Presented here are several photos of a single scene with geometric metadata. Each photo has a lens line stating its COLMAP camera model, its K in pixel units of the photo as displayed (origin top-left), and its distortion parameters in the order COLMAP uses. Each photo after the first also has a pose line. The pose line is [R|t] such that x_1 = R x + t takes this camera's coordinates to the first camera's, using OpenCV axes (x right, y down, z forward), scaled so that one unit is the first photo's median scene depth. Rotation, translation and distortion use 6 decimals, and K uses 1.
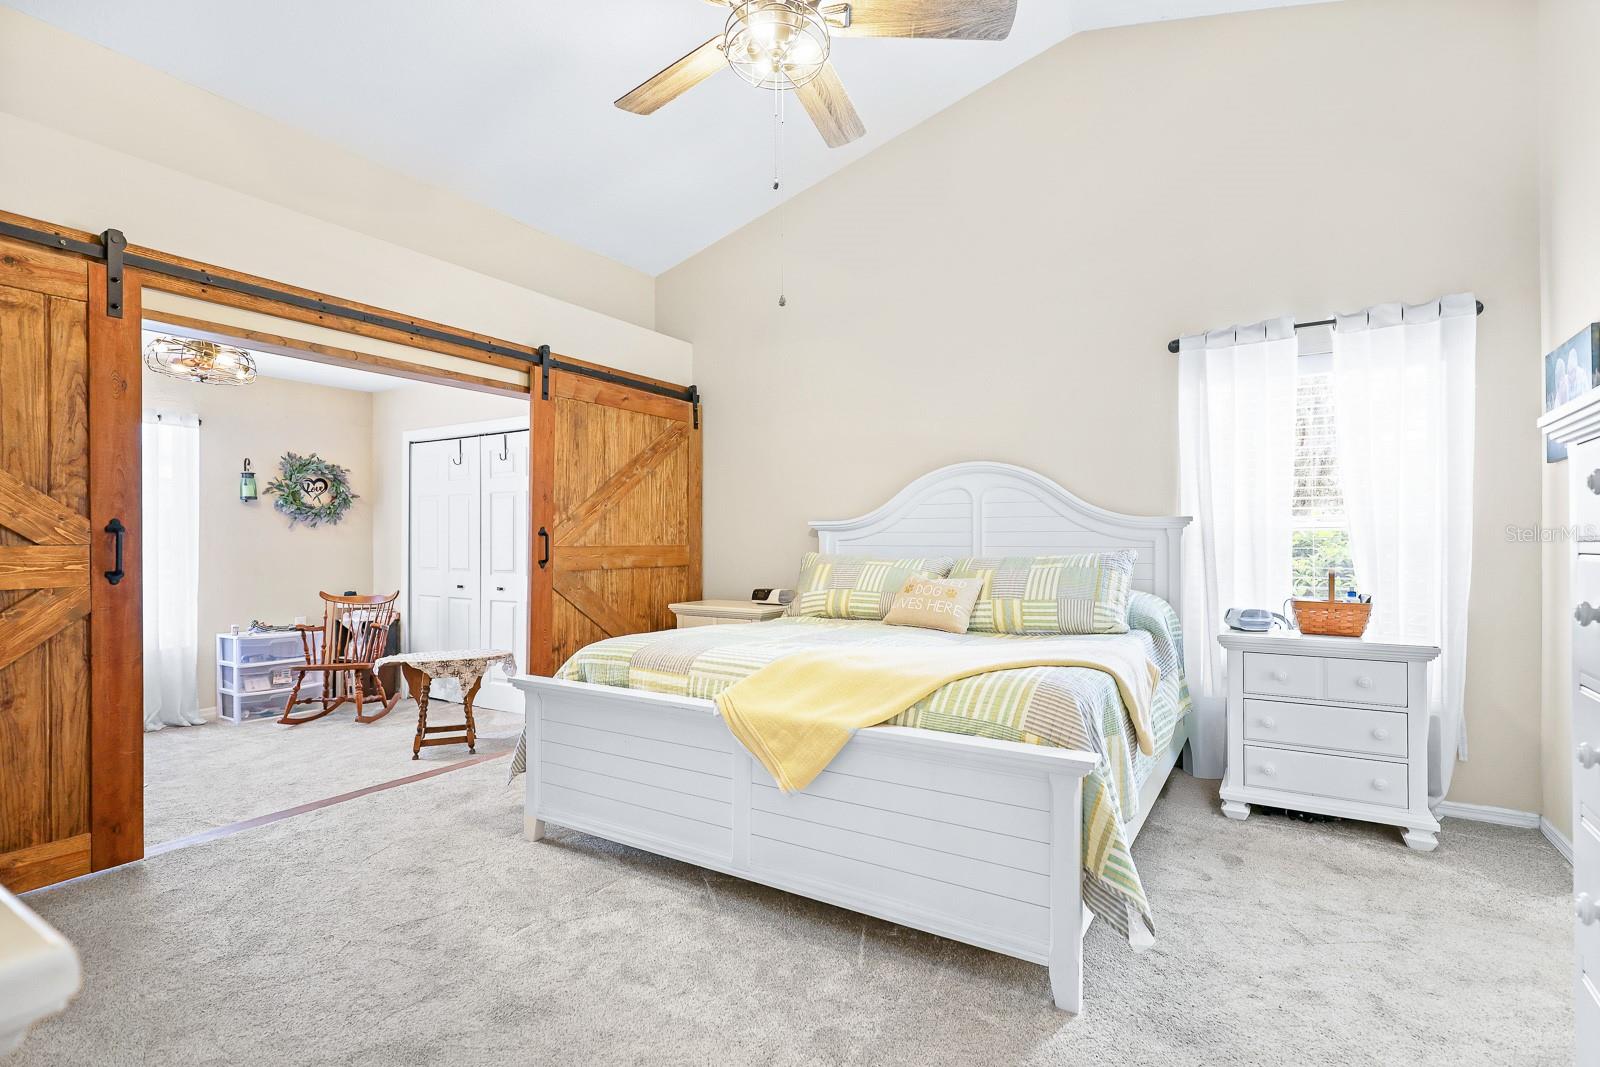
lens RADIAL K [[764.8, 0, 814.8], [0, 764.8, 541.1], [0, 0, 1]] dist [-0.005748, 0.001023]
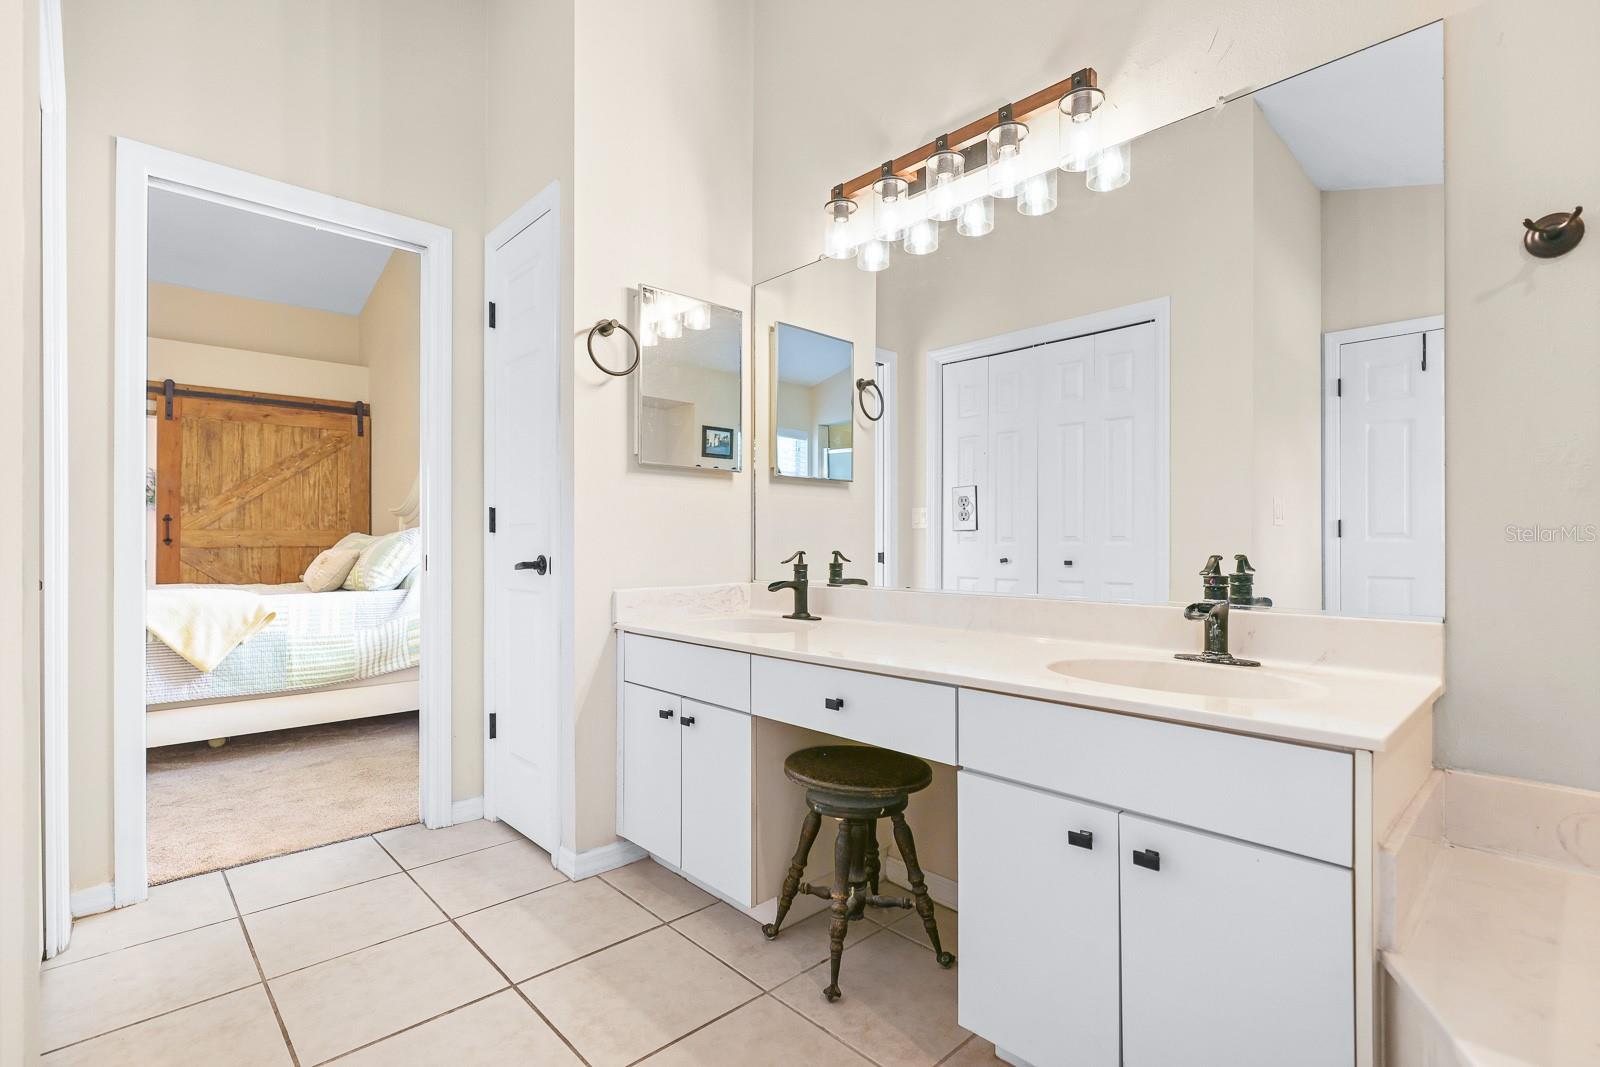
lens RADIAL K [[764.8, 0, 853.9], [0, 764.8, 541.8], [0, 0, 1]] dist [-0.005748, 0.001023]
pose [[0.969792, -0.005057, -0.243882, 1.058185], [0.004605, 0.999986, -0.002422, 0.035435], [0.243891, 0.001226, 0.969802, -0.004314]]
